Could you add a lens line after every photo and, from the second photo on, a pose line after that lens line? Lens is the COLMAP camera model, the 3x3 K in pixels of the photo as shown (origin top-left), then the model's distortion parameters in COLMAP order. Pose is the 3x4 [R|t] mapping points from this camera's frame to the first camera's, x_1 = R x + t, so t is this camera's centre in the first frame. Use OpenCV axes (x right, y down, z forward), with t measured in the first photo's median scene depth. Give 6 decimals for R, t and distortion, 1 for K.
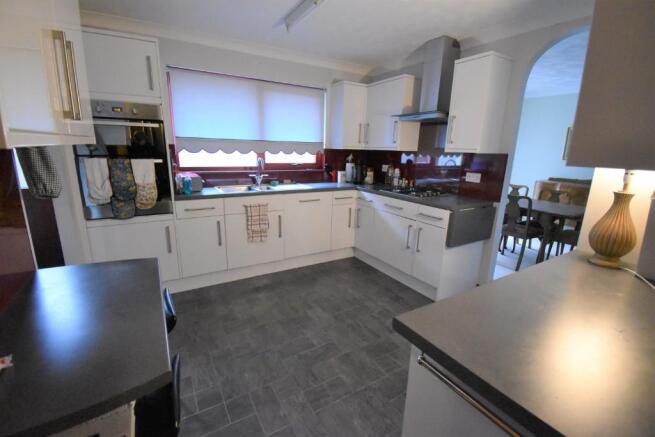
lens RADIAL K [[290.2, 0, 327.5], [0, 290.2, 218.5], [0, 0, 1]] dist [-0.011733, -0.000519]
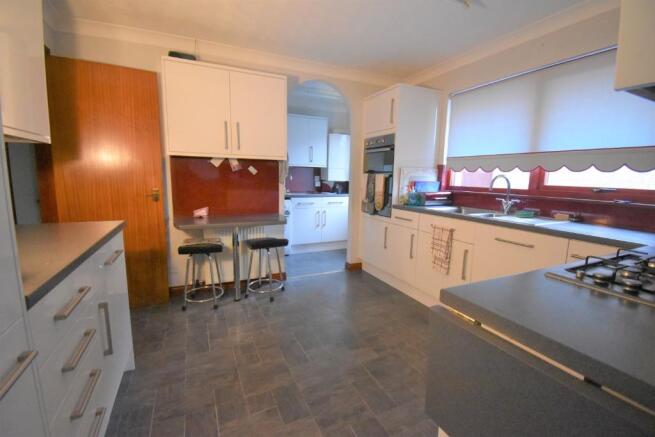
lens RADIAL K [[284.3, 0, 327.5], [0, 284.3, 218.5], [0, 0, 1]] dist [0.002486, -0.010734]
pose [[-0.109765, 0.121670, -0.986483, 0.636864], [-0.249489, 0.957333, 0.145835, -0.115102], [0.962137, 0.262125, -0.074727, 0.759961]]
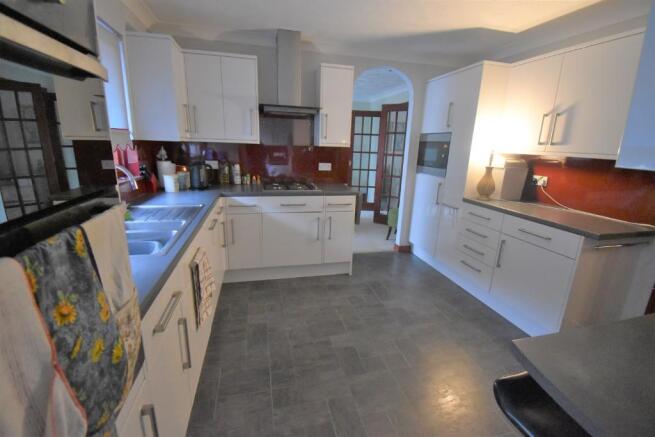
lens RADIAL K [[290.2, 0, 327.5], [0, 290.2, 218.5], [0, 0, 1]] dist [-0.011733, -0.000519]
pose [[0.286497, -0.252578, 0.924188, -0.664491], [0.199832, 0.959162, 0.200189, -0.175250], [-0.937009, 0.127329, 0.325271, 0.632775]]
